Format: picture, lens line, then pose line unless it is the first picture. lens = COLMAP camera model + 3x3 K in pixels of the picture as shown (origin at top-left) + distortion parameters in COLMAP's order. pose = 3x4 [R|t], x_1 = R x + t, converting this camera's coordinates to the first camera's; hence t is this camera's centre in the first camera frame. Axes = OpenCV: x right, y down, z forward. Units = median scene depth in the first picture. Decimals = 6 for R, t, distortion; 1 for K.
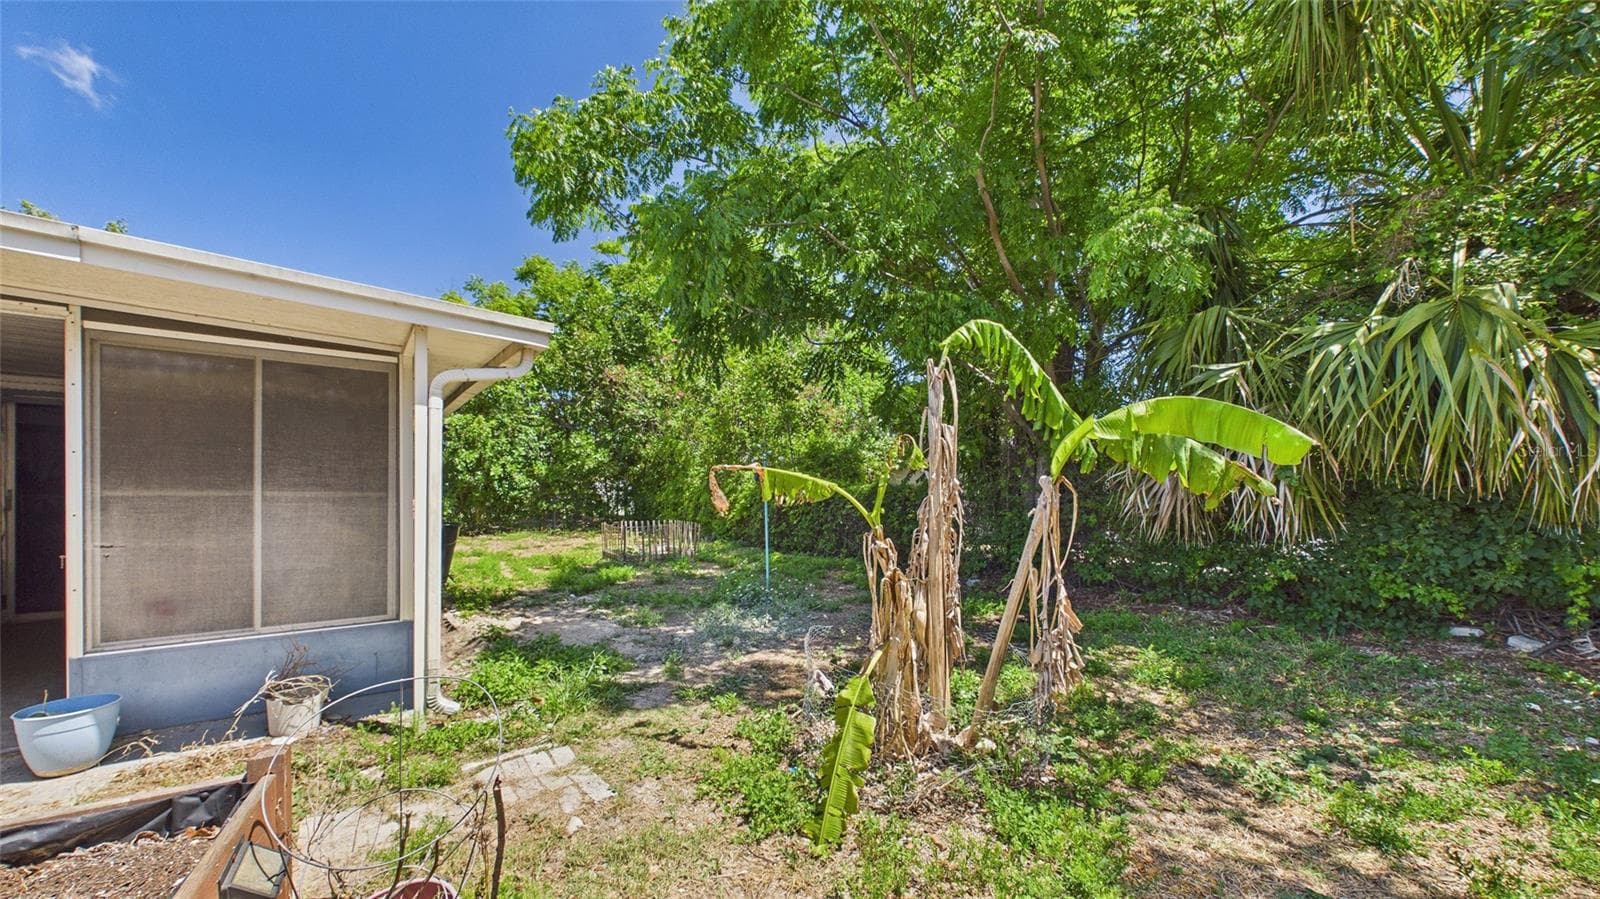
lens RADIAL K [[611.2, 0, 798.0], [0, 611.2, 477.0], [0, 0, 1]] dist [0.000112, 0.000071]
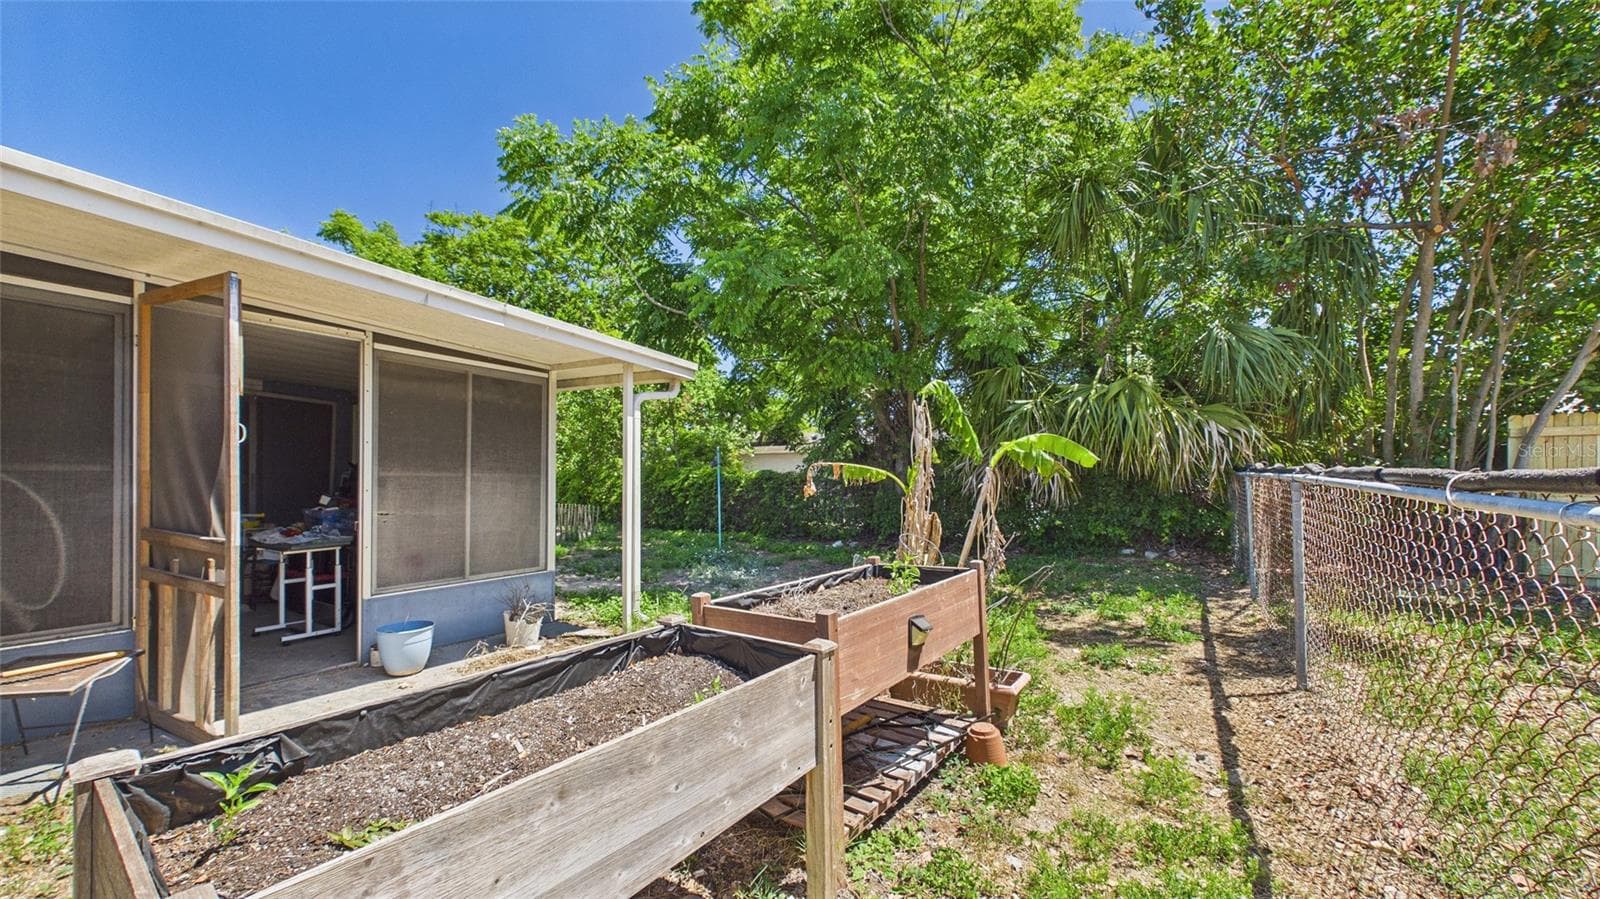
lens RADIAL K [[644.2, 0, 797.8], [0, 644.2, 457.4], [0, 0, 1]] dist [0.000232, -0.000090]
pose [[0.925733, 0.015022, 0.377878, -0.758585], [-0.013726, 0.999887, -0.006124, -0.011639], [-0.377928, 0.000483, 0.925835, -0.568234]]
